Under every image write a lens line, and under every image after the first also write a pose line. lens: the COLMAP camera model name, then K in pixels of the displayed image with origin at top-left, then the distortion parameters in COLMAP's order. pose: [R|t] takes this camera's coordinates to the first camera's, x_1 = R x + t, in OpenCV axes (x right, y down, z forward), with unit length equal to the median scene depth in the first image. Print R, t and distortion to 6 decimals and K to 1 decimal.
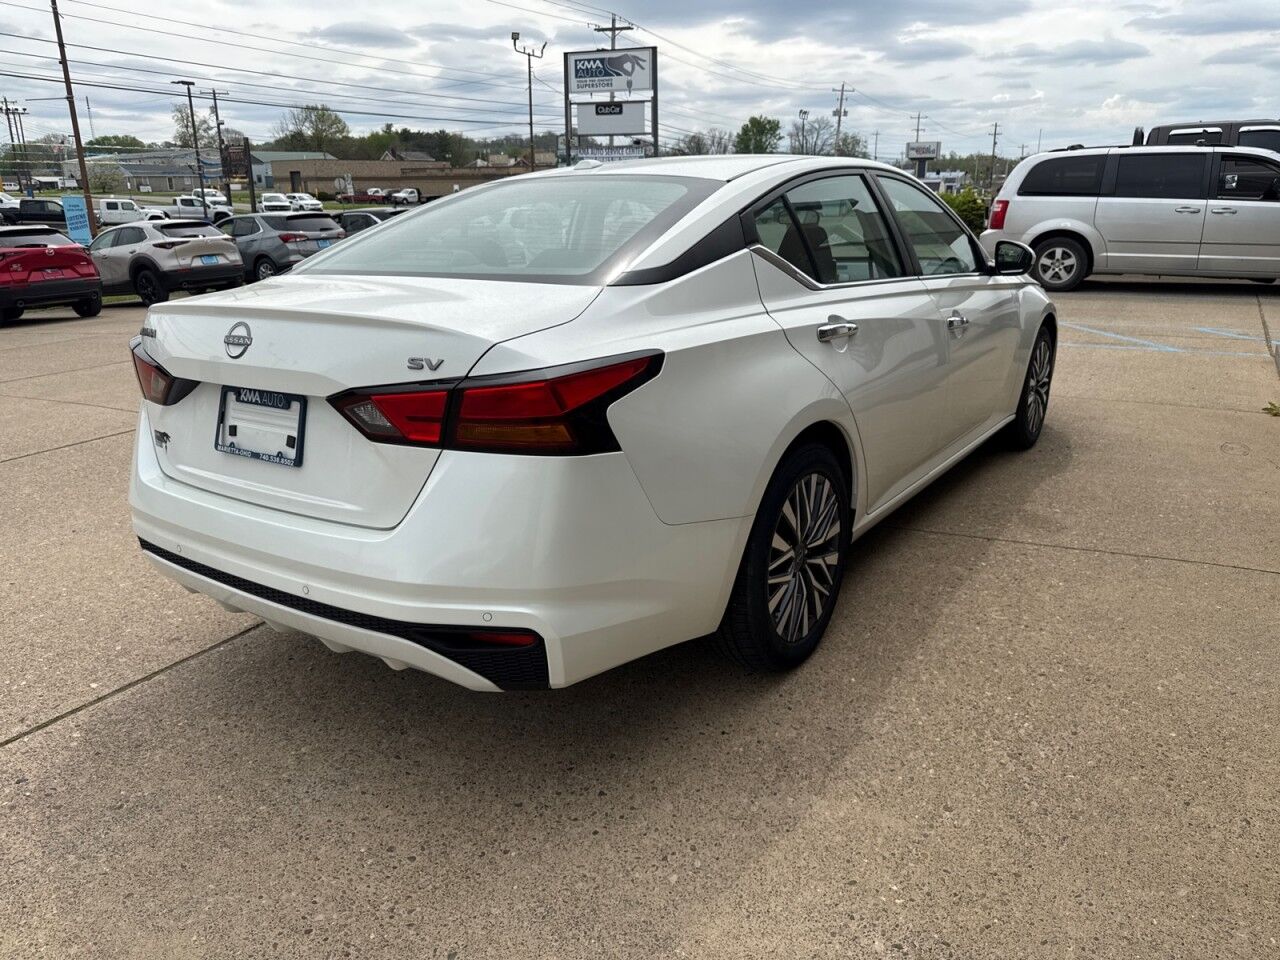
lens RADIAL K [[917.9, 0, 640.0], [0, 917.9, 480.0], [0, 0, 1]] dist [0.005820, -0.014360]
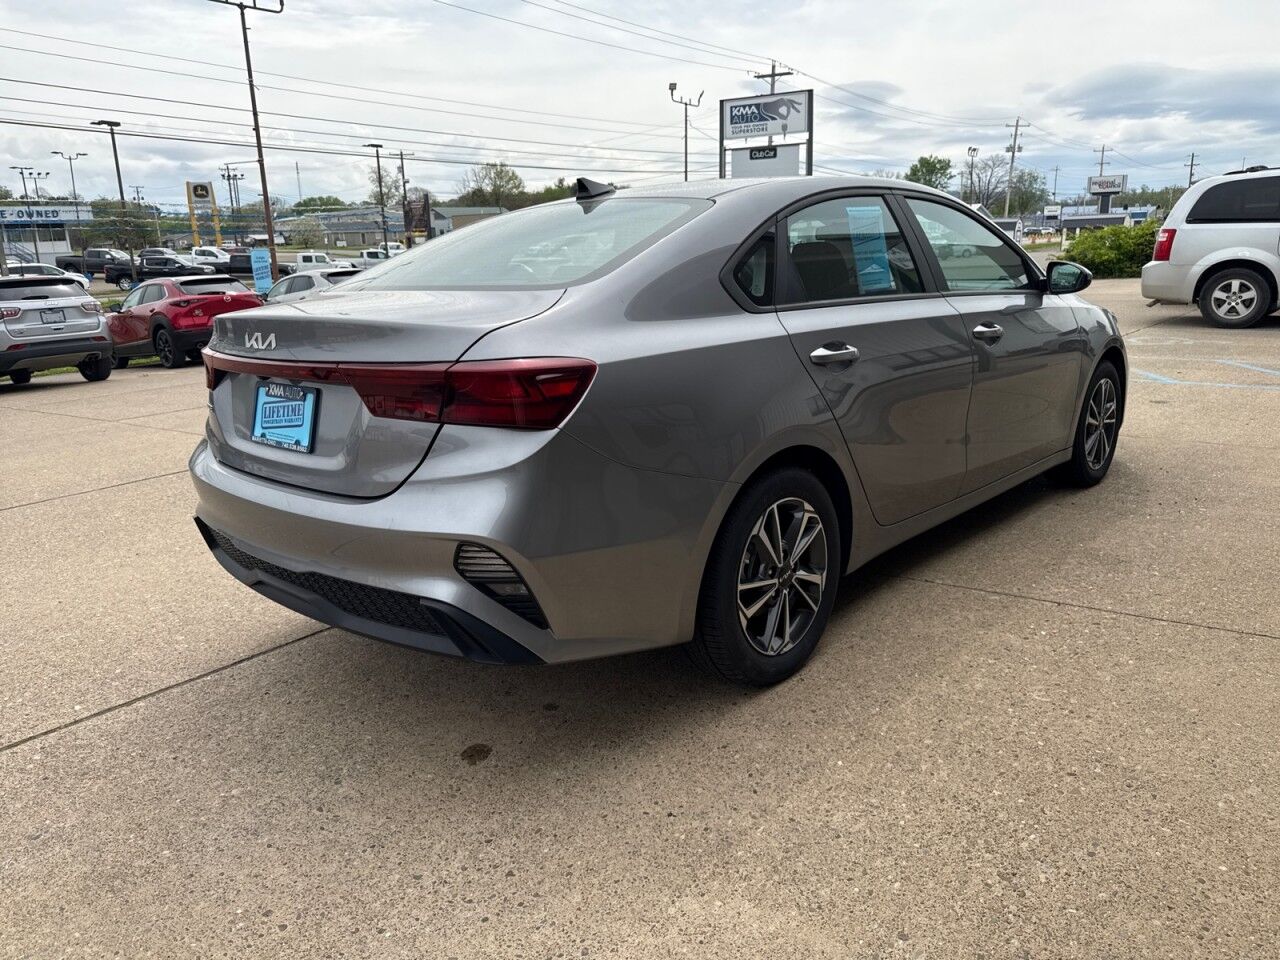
lens RADIAL K [[916.8, 0, 631.4], [0, 916.8, 481.4], [0, 0, 1]] dist [0.003463, -0.010311]
pose [[0.983470, 0.023621, -0.179522, 0.042992], [-0.031574, 0.998636, -0.041574, -0.000368], [0.178296, 0.046555, 0.982875, 0.026127]]
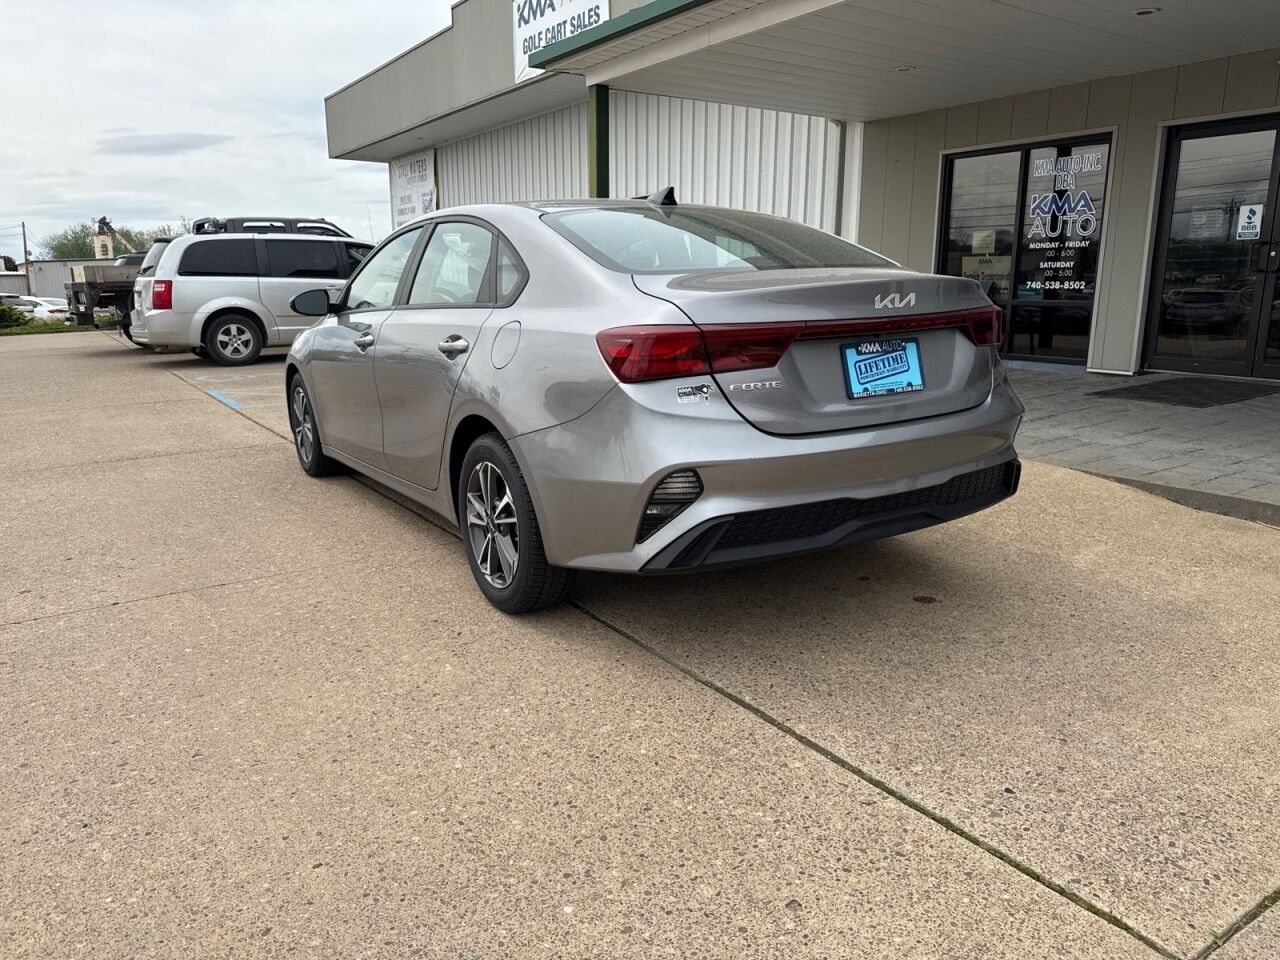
lens RADIAL K [[912.5, 0, 635.9], [0, 912.5, 482.6], [0, 0, 1]] dist [0.020907, -0.032760]
pose [[0.424687, -0.186151, 0.885996, -0.320592], [0.274842, 0.958957, 0.069740, -0.027110], [-0.862614, 0.213891, 0.458419, 0.168913]]
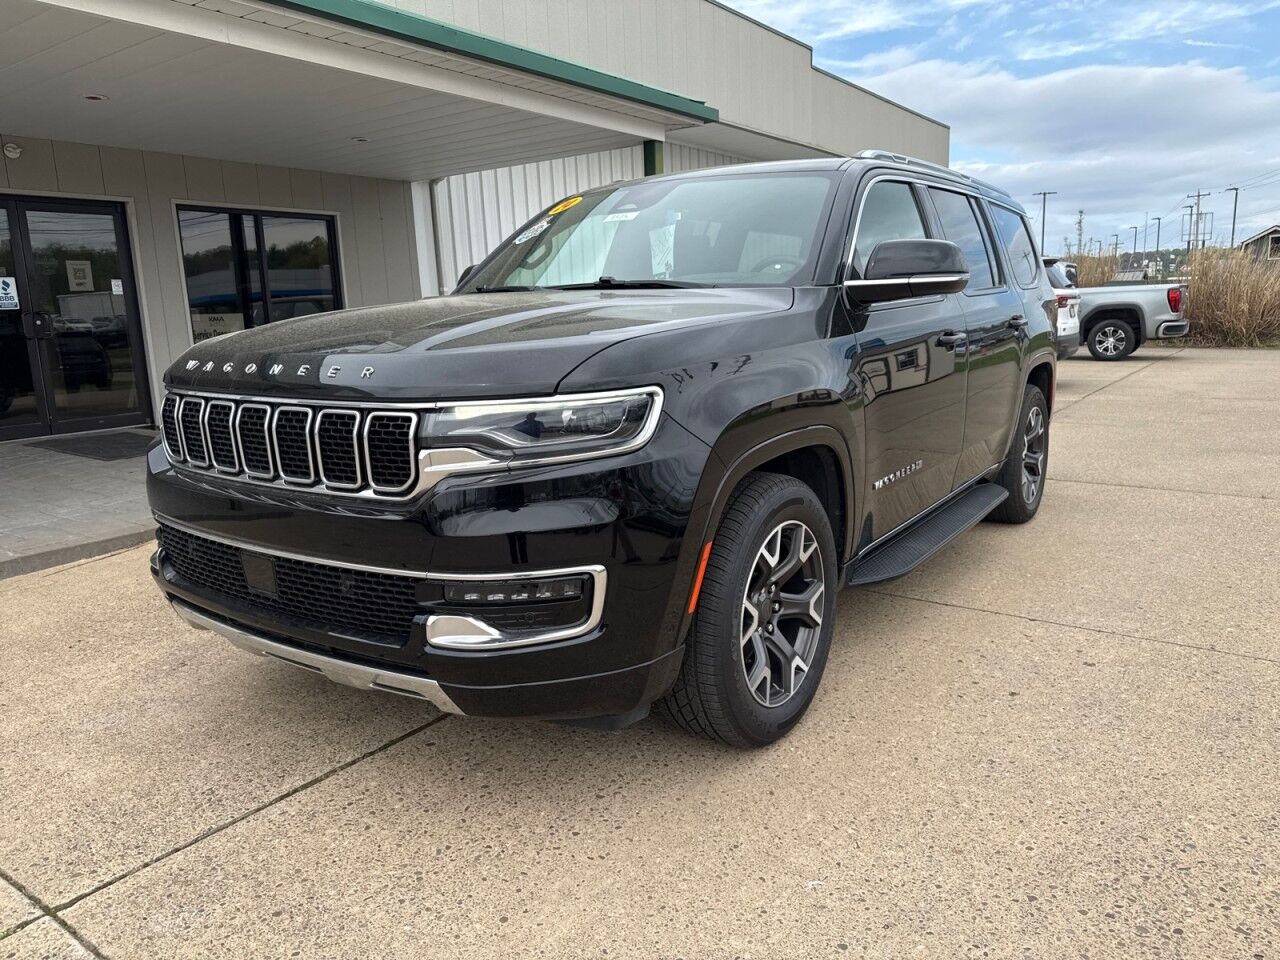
lens RADIAL K [[918.6, 0, 645.7], [0, 918.6, 479.0], [0, 0, 1]] dist [-0.000734, -0.007709]
pose [[-0.996862, 0.031887, 0.072449, -0.023642], [0.062474, 0.878984, 0.472740, -0.224557], [-0.048607, 0.475783, -0.878218, 0.732244]]
